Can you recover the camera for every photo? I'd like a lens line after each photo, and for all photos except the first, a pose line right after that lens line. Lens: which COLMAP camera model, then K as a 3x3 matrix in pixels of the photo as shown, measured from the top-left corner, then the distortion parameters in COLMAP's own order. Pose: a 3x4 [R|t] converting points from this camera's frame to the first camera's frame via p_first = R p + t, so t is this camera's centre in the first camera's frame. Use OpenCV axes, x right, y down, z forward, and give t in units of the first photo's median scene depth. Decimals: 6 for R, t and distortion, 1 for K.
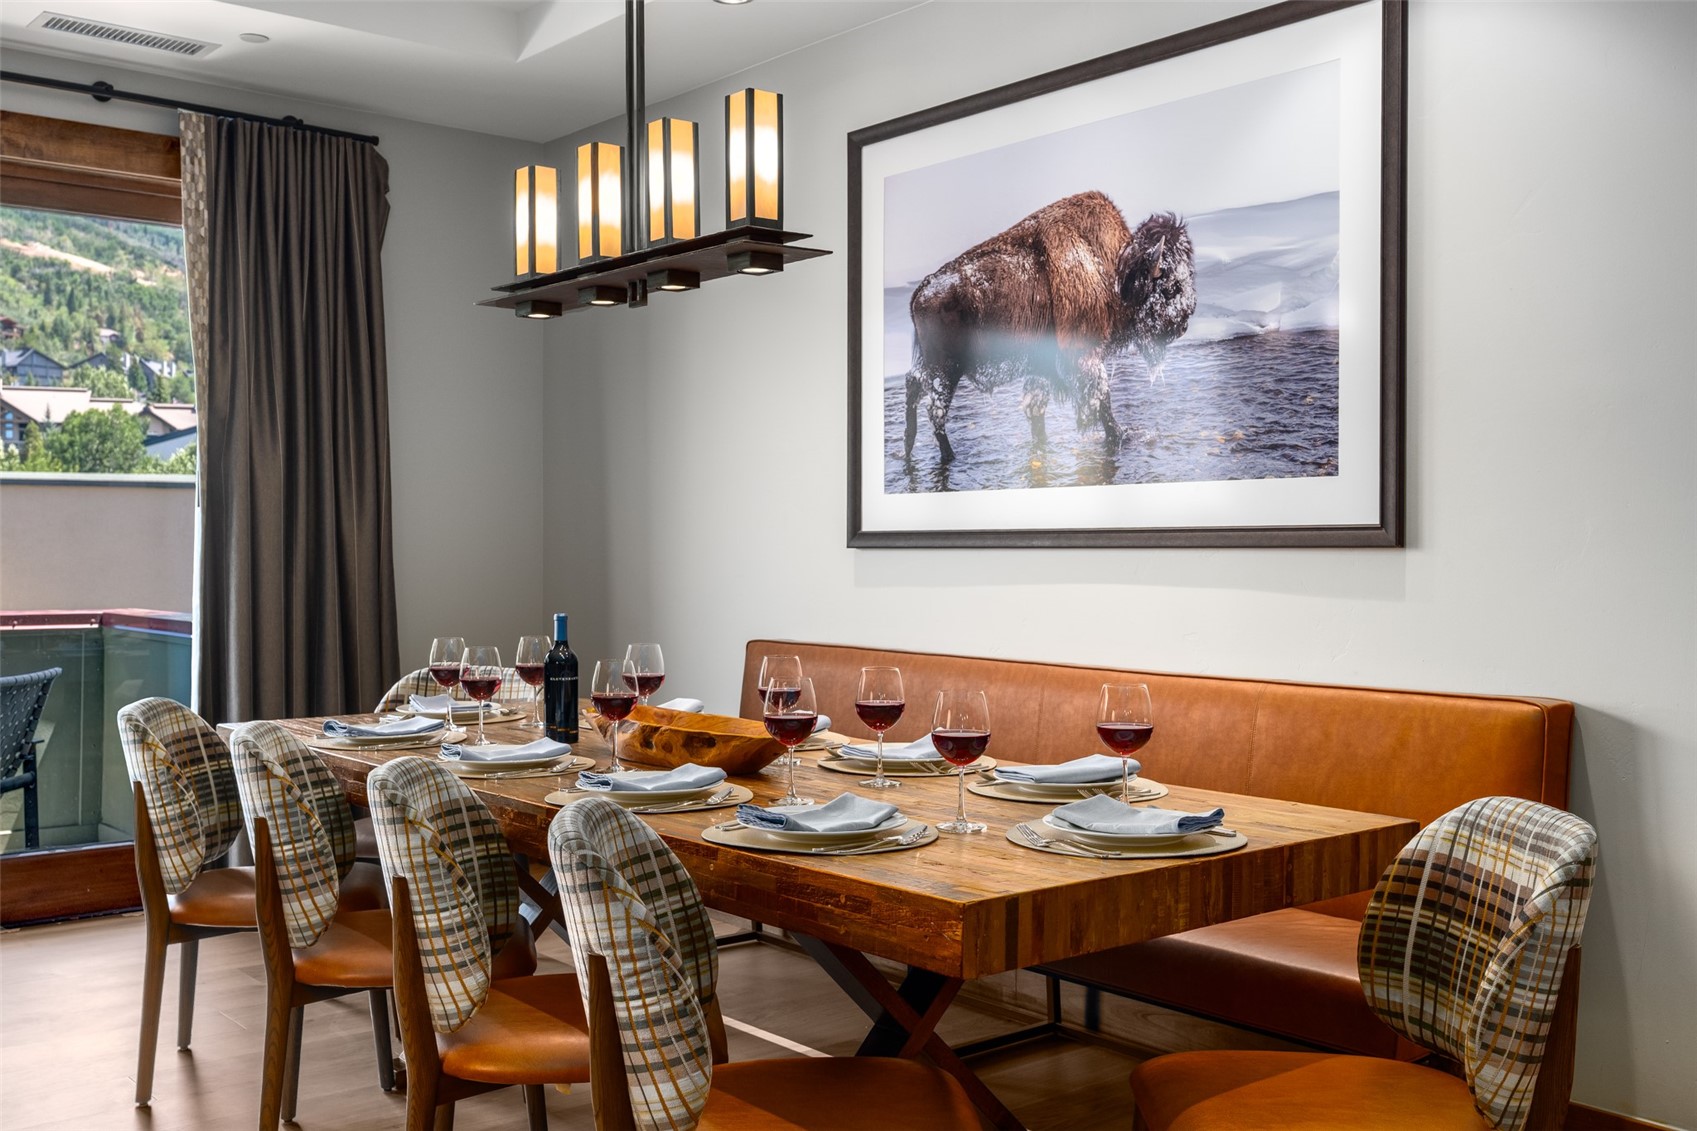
lens RADIAL K [[1652.2, 0, 849.0], [0, 1652.2, 563.0], [0, 0, 1]] dist [0.016599, 0.001385]
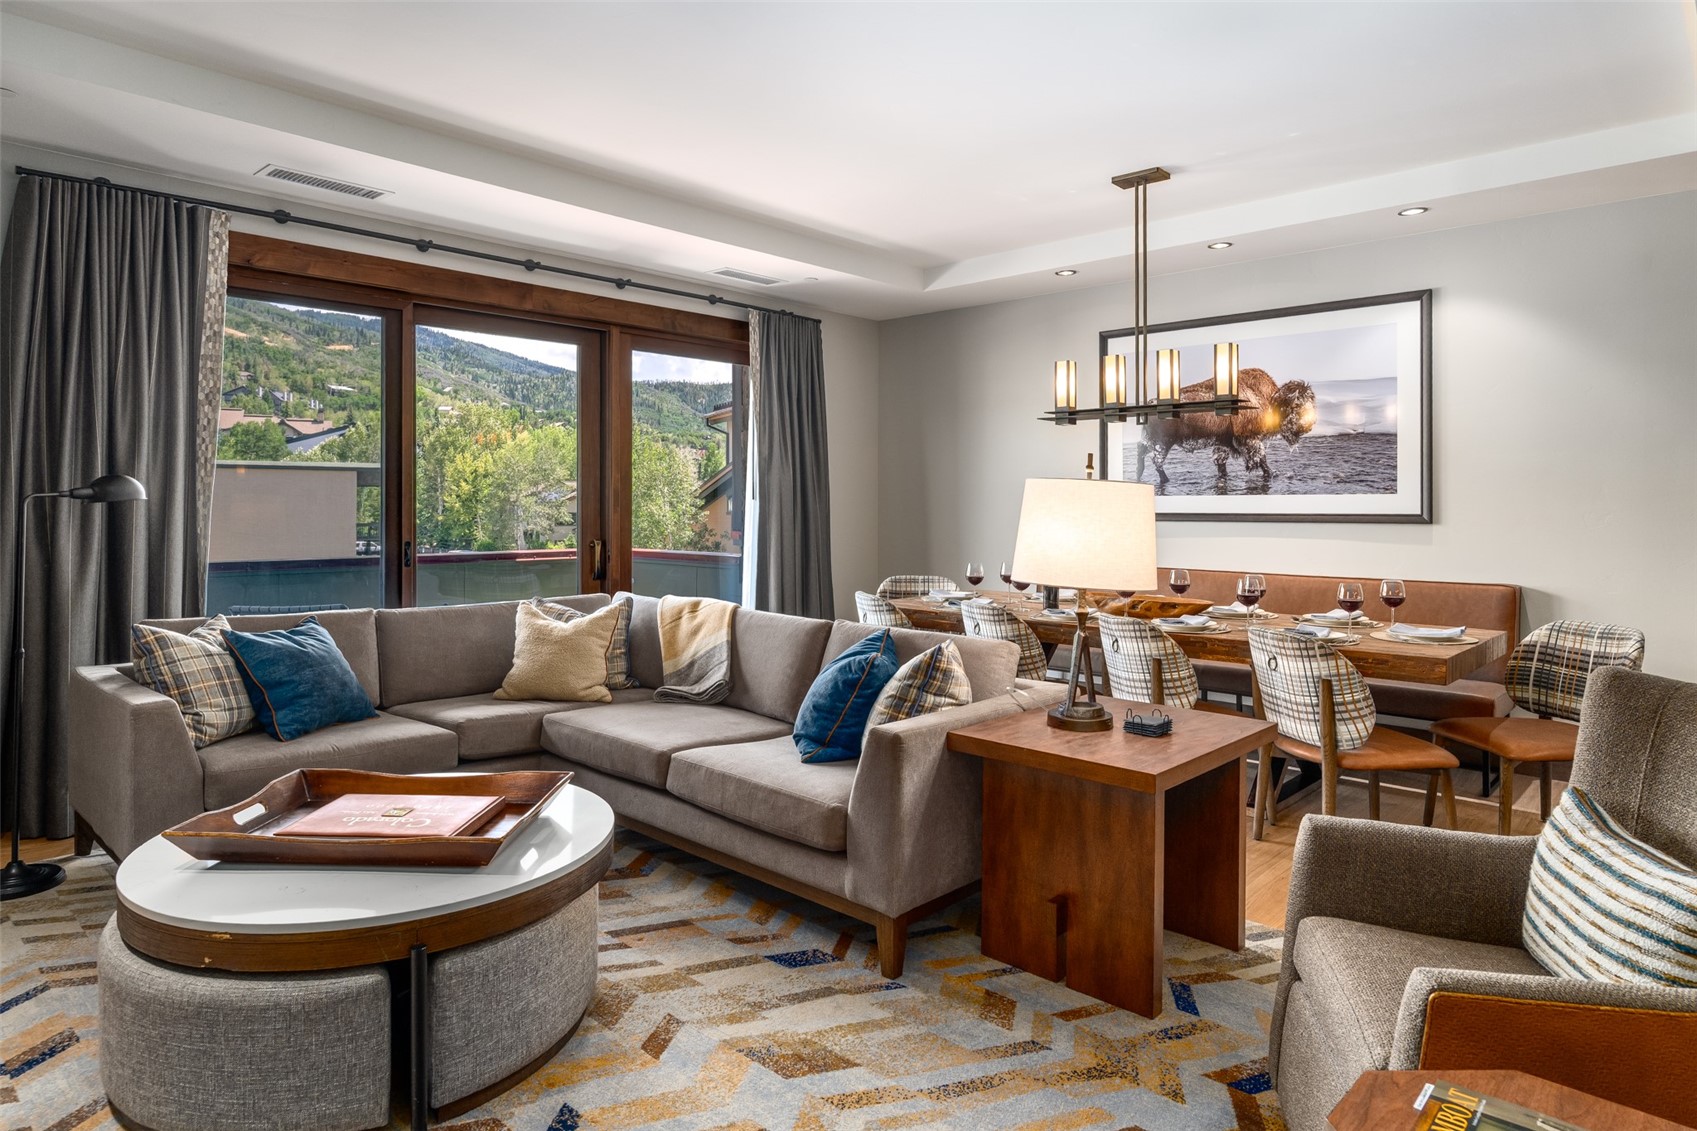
lens RADIAL K [[957.1, 0, 822.3], [0, 957.1, 499.1], [0, 0, 1]] dist [0.012055, -0.000334]
pose [[0.993632, -0.002112, 0.112657, -0.681233], [0.003771, 0.999887, -0.014519, -0.026740], [-0.112613, 0.014851, 0.993528, -0.298407]]
